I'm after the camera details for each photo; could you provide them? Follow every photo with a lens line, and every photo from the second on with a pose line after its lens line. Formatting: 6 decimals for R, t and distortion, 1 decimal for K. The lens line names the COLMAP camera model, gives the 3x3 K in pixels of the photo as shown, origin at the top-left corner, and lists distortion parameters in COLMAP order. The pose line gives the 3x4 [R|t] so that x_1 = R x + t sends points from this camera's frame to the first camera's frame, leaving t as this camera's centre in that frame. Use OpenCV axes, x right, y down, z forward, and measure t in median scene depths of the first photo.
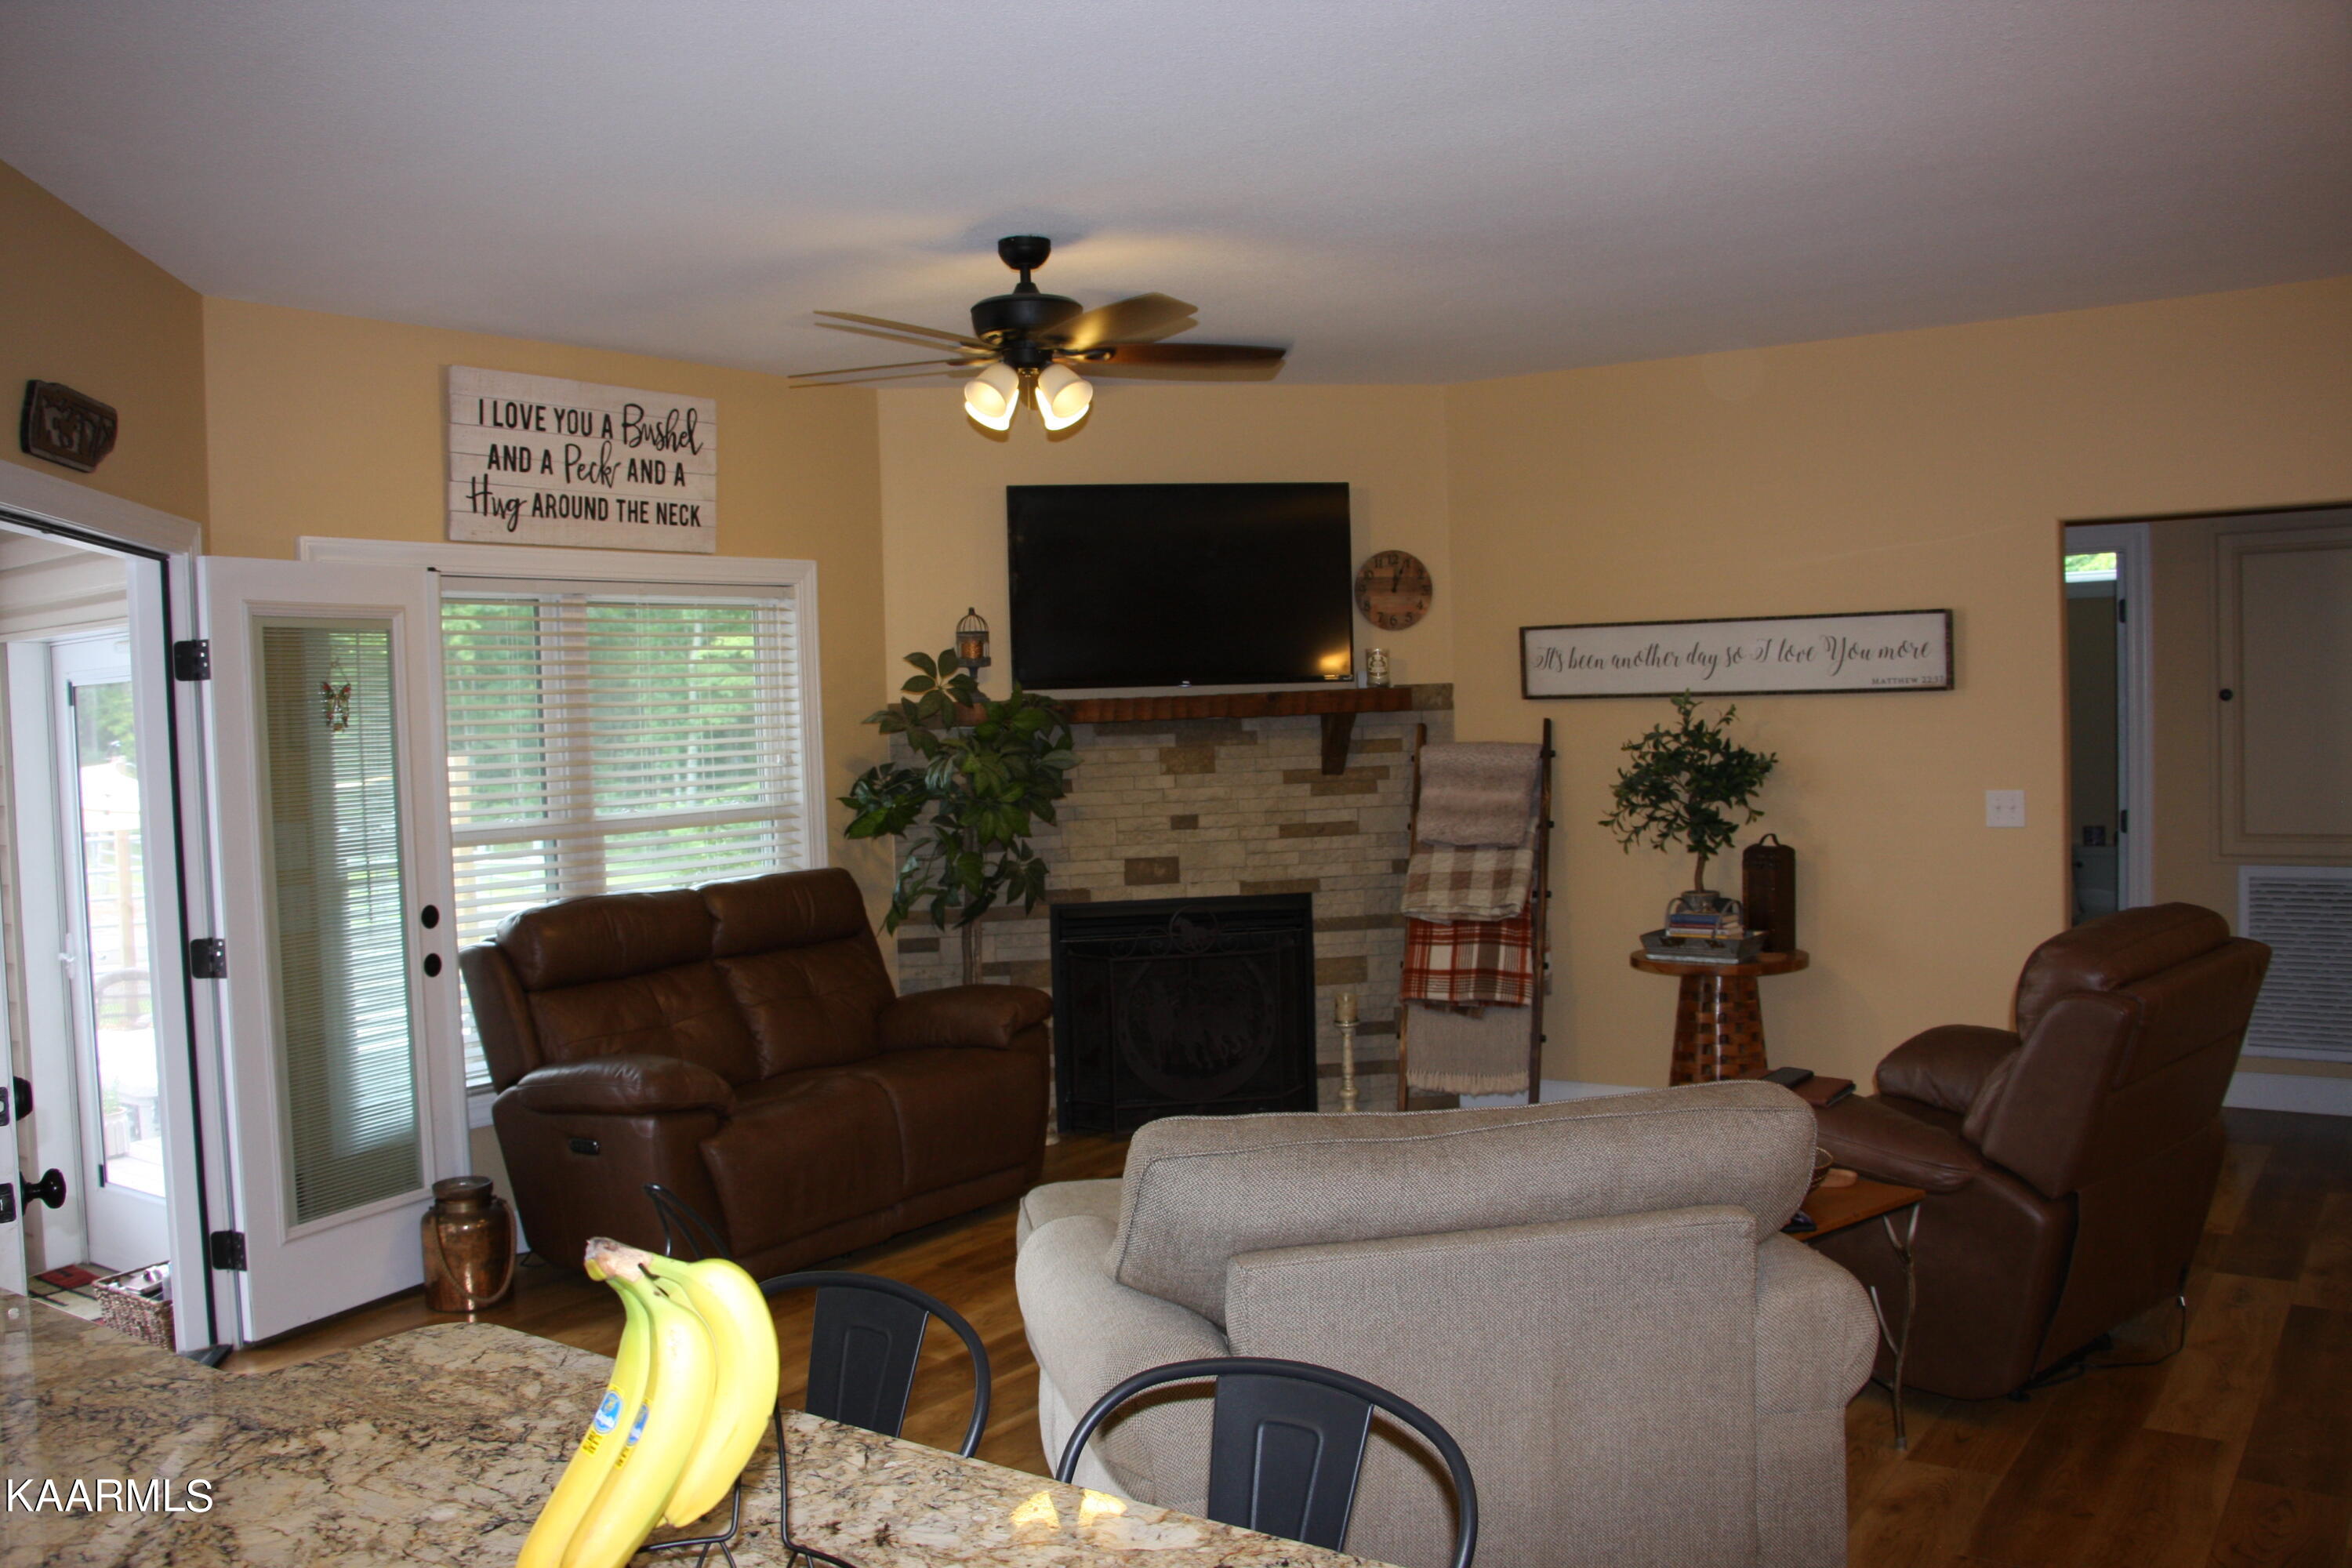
lens RADIAL K [[1968.9, 0, 1176.0], [0, 1968.9, 784.0], [0, 0, 1]] dist [-0.181619, 0.164927]
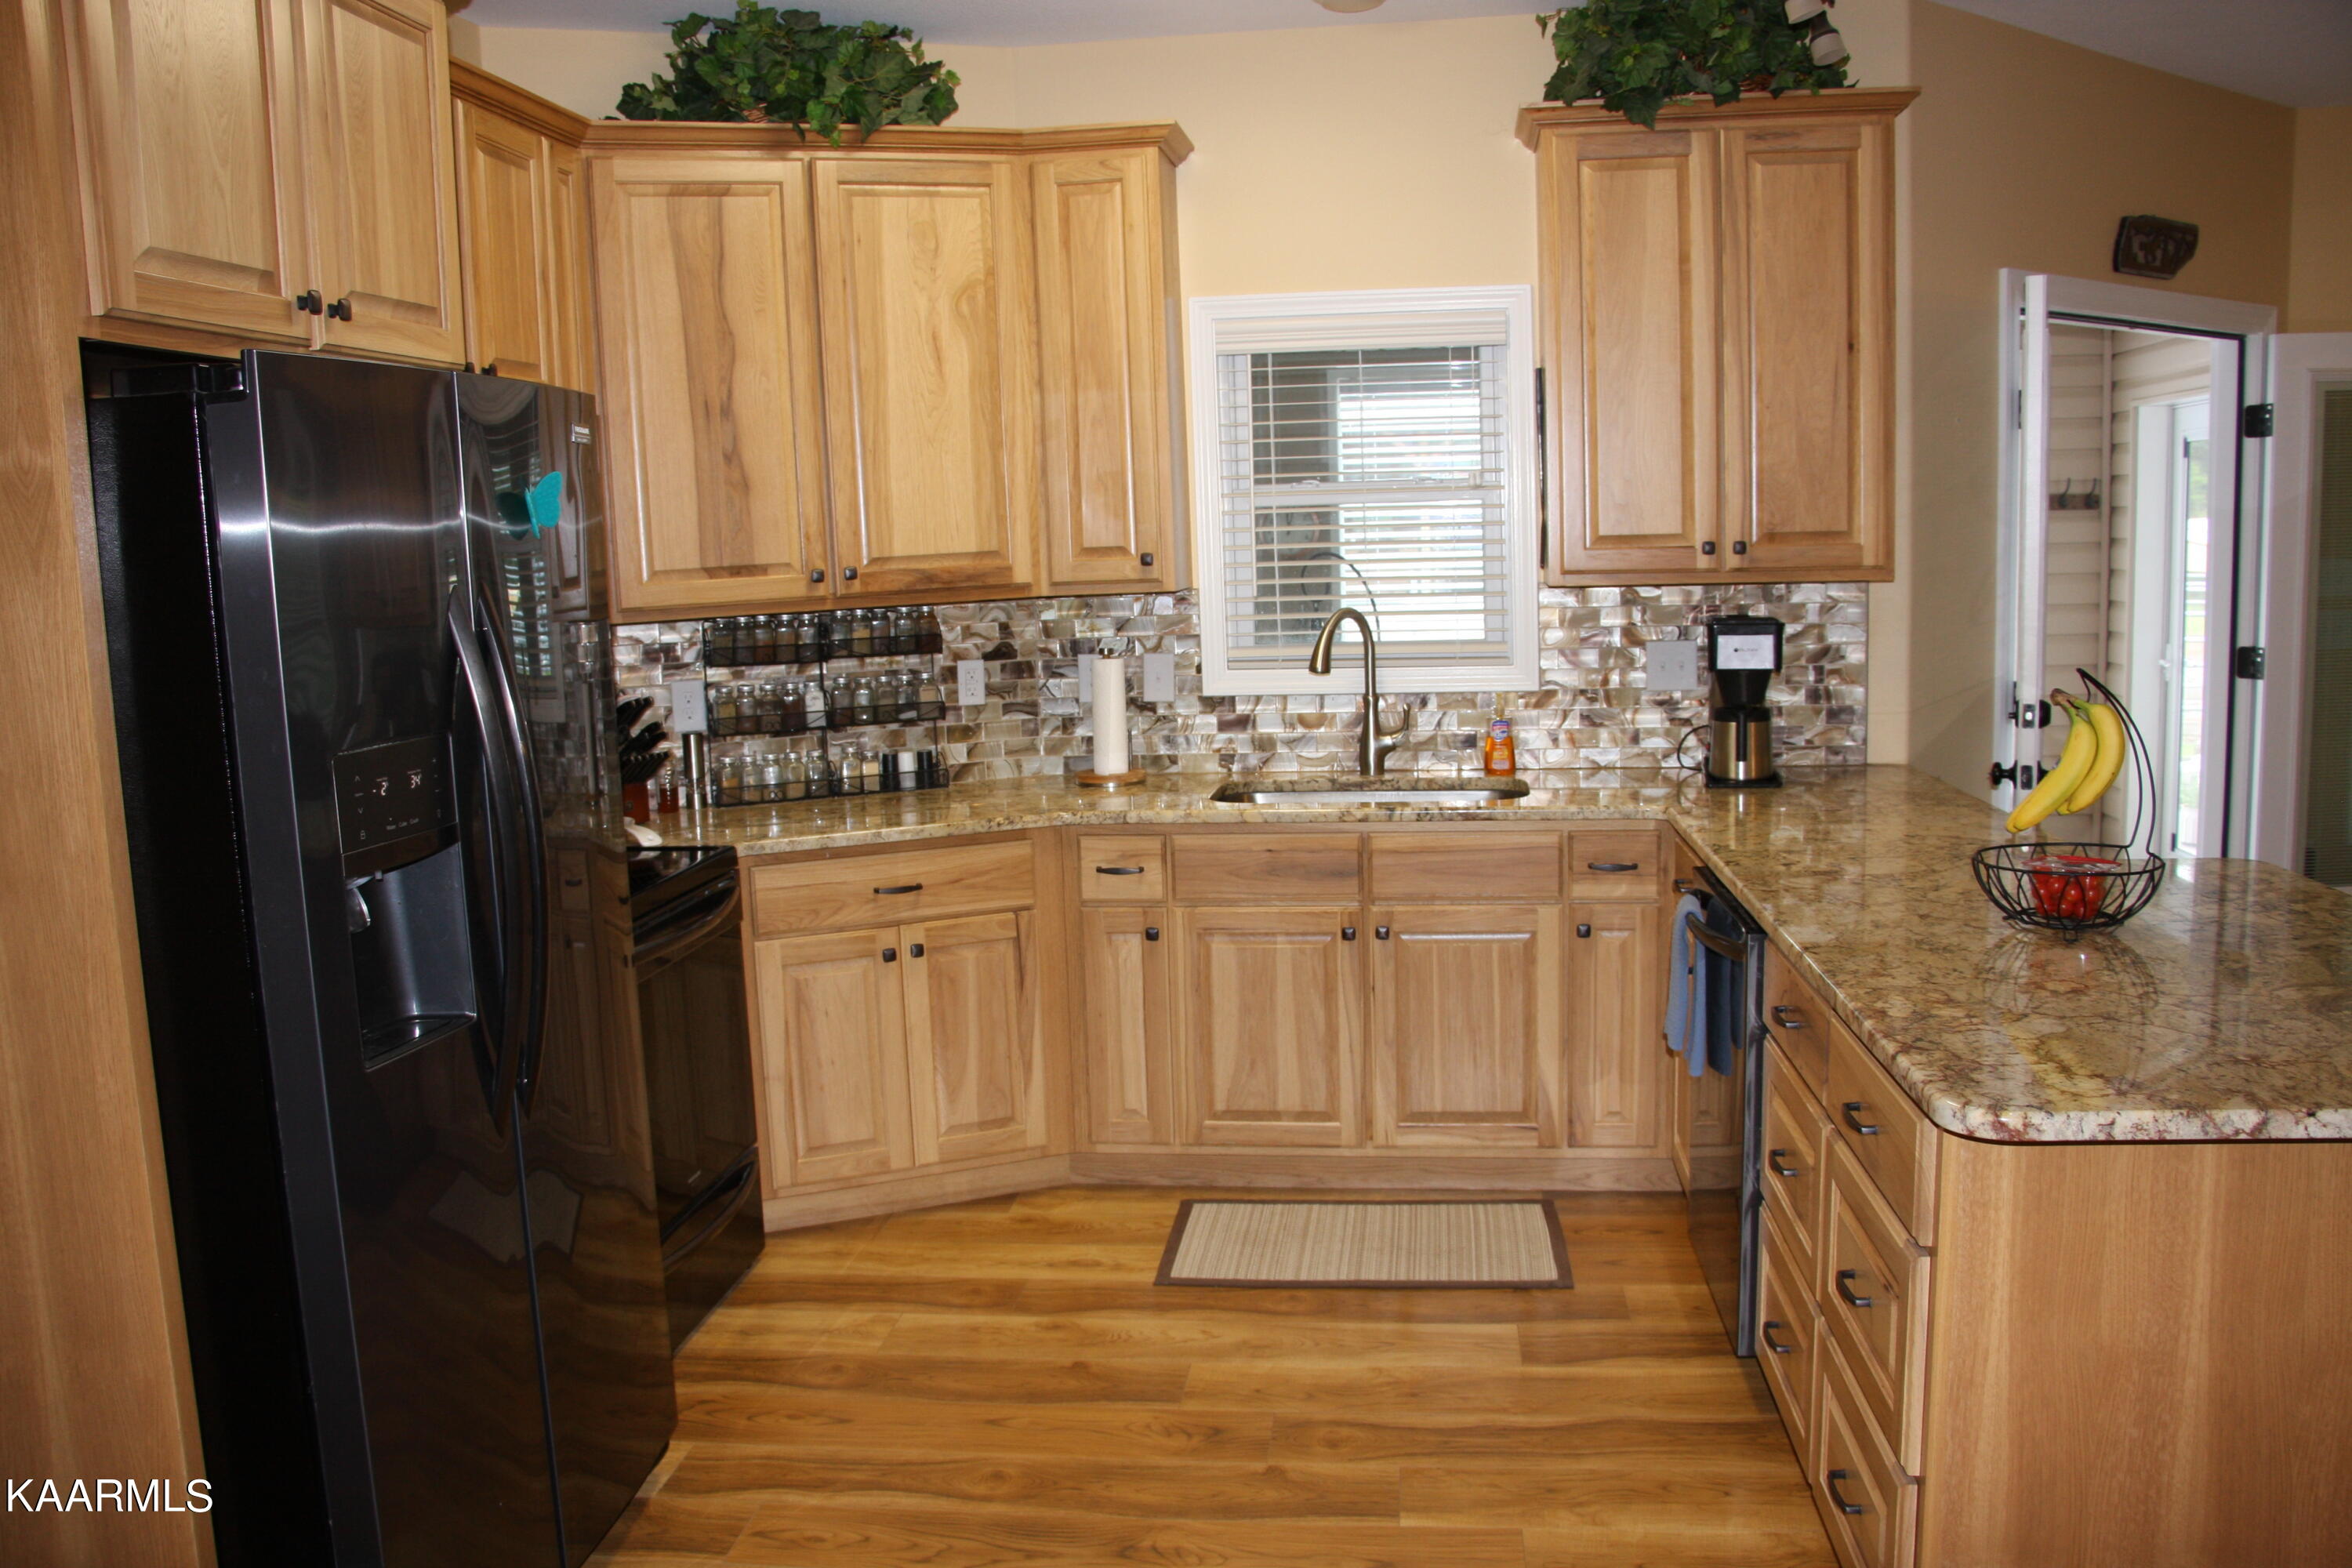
lens RADIAL K [[1968.9, 0, 1176.0], [0, 1968.9, 784.0], [0, 0, 1]] dist [-0.181619, 0.164927]
pose [[0.489470, 0.135502, -0.861428, 0.154791], [-0.022715, 0.989499, 0.142741, 0.006910], [0.871725, -0.050300, 0.487408, -0.155372]]
